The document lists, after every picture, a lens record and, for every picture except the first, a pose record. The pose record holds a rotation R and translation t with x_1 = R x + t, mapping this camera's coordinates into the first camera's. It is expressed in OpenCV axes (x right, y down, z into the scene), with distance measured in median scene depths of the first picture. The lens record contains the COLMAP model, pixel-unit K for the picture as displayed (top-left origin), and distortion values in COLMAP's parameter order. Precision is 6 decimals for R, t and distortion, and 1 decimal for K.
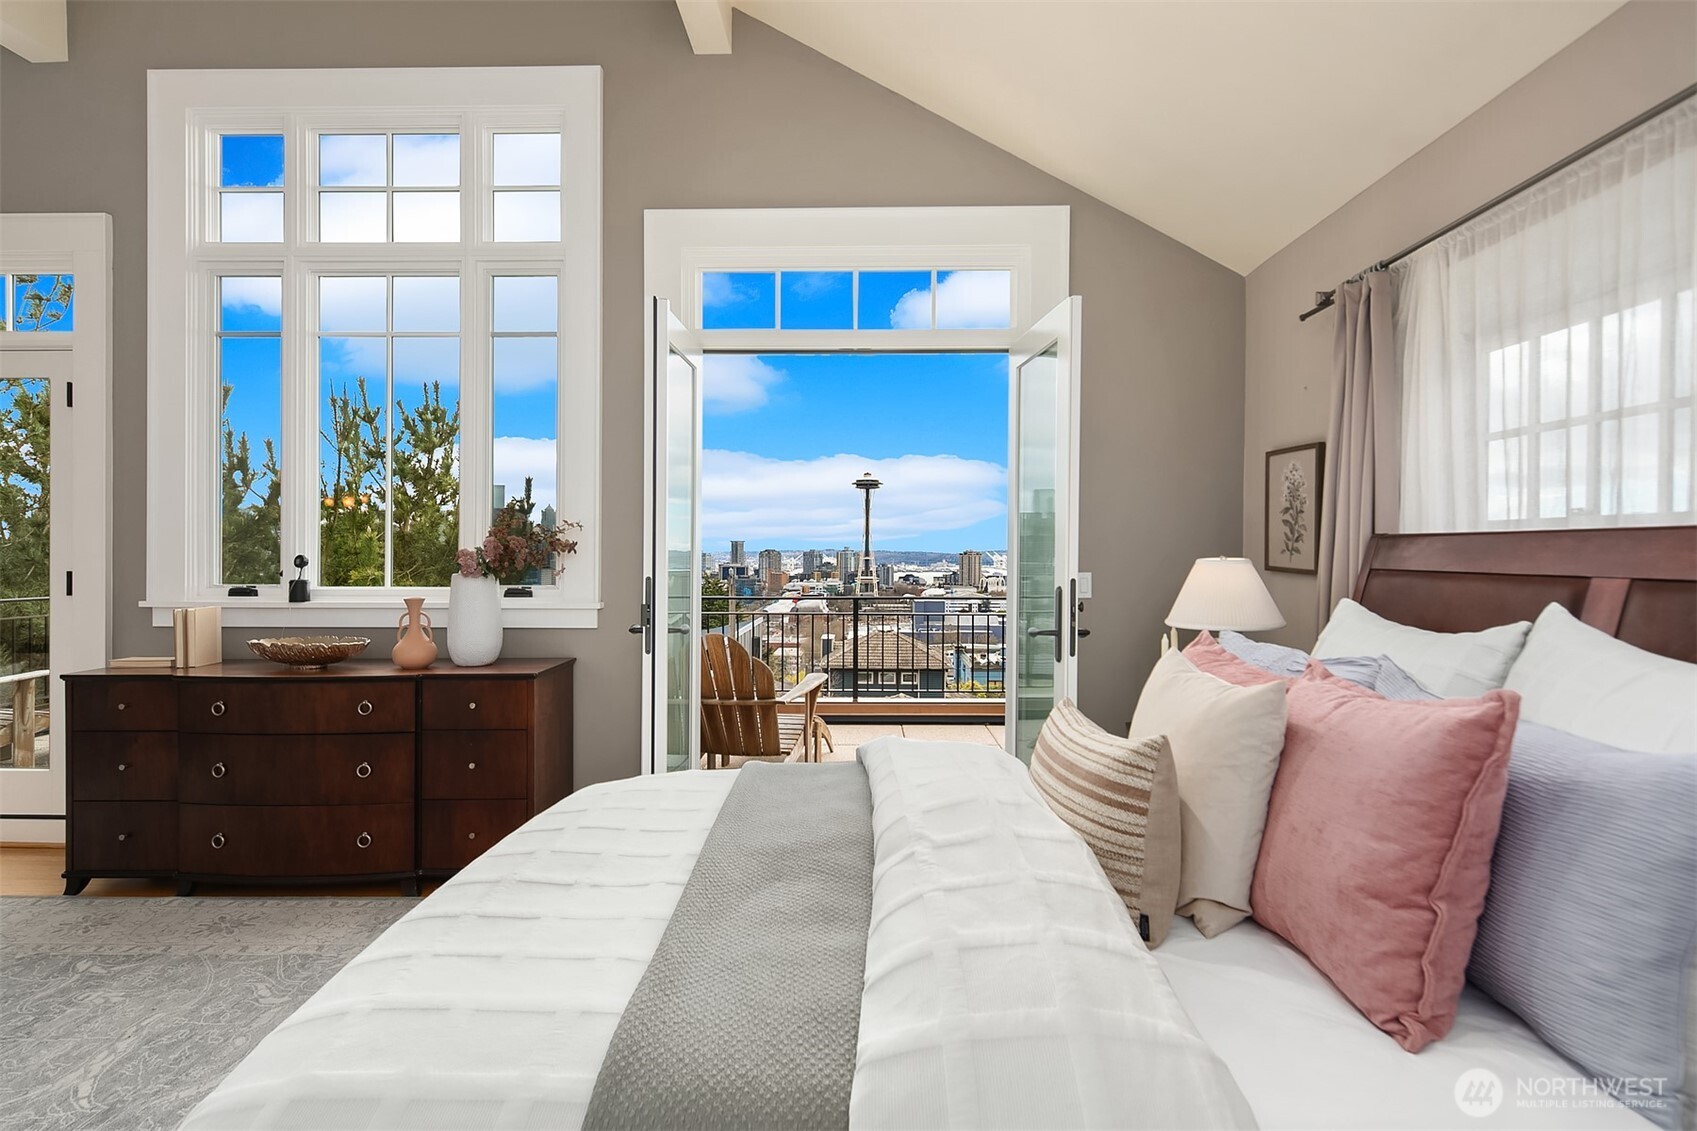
lens RADIAL K [[830.3, 0, 849.9], [0, 830.3, 555.3], [0, 0, 1]] dist [-0.001062, -0.000302]
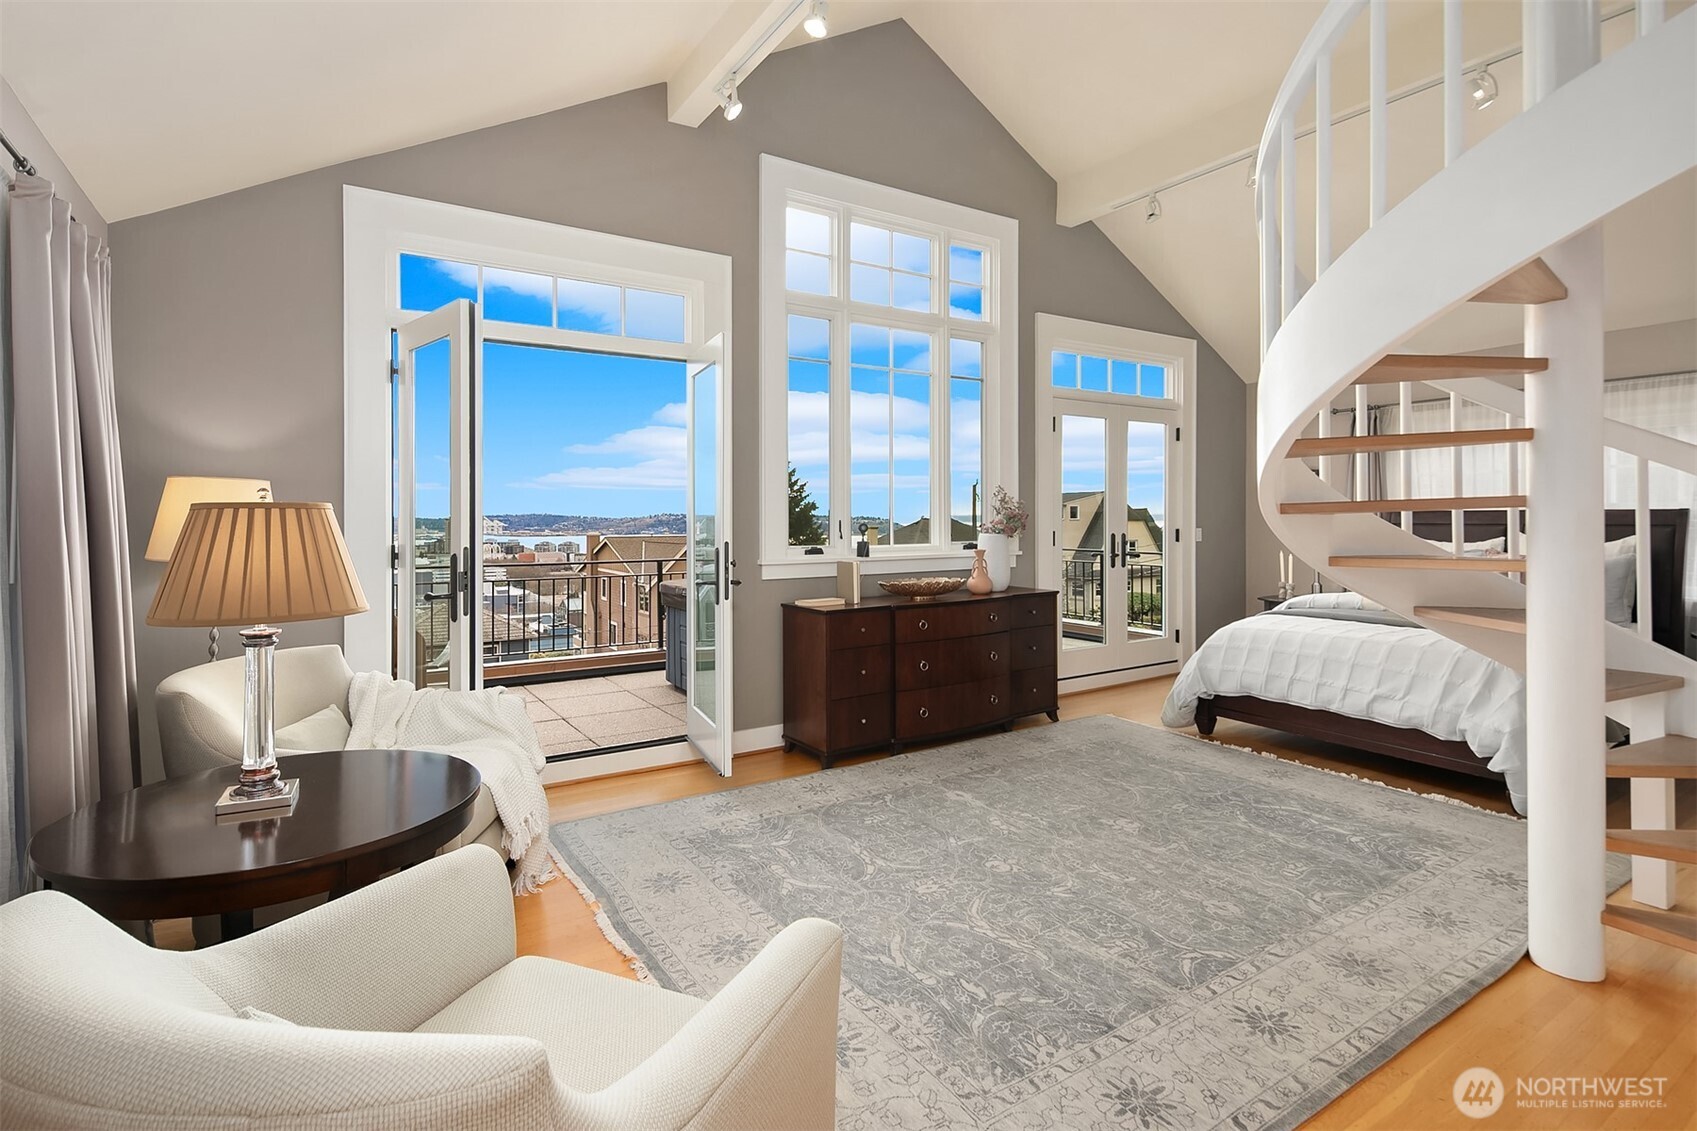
lens RADIAL K [[824.6, 0, 849.6], [0, 824.6, 516.2], [0, 0, 1]] dist [0.000296, -0.000024]
pose [[0.829923, -0.010877, 0.557772, -1.465189], [0.012624, 0.999920, 0.000716, -0.014924], [-0.557735, 0.006448, 0.829994, -0.150404]]
